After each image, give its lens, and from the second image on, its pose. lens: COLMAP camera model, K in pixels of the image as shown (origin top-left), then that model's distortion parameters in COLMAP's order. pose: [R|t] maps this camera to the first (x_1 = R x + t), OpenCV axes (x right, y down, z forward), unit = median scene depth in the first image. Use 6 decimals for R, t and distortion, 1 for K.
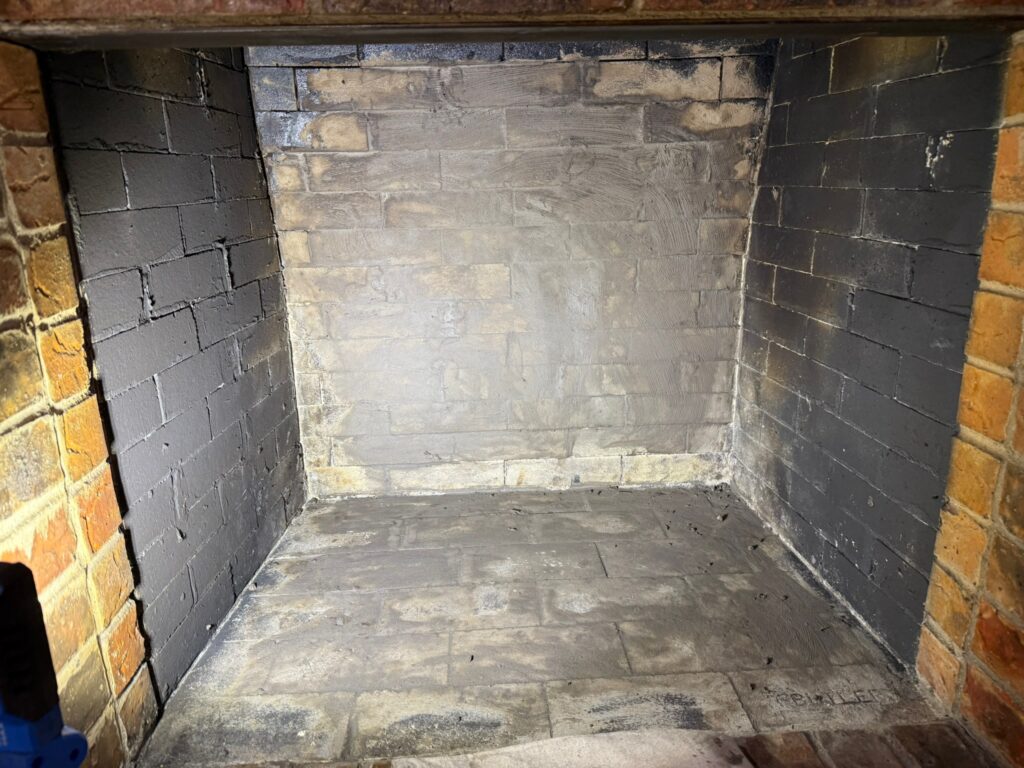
lens RADIAL K [[729.5, 0, 506.0], [0, 729.5, 380.3], [0, 0, 1]] dist [0.002246, -0.016156]
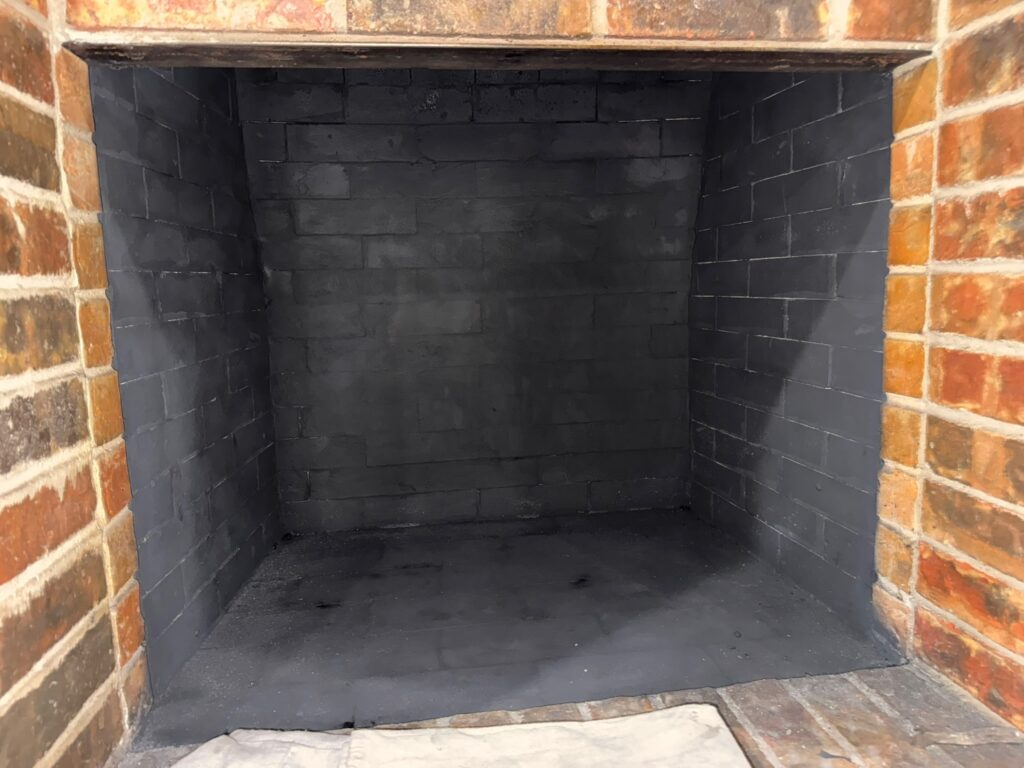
lens RADIAL K [[729.5, 0, 509.4], [0, 729.5, 379.3], [0, 0, 1]] dist [0.002246, -0.016156]
pose [[0.996586, -0.016881, 0.080819, -0.069895], [0.028645, 0.988767, -0.146692, 0.200410], [-0.077435, 0.148507, 0.985875, -0.104978]]
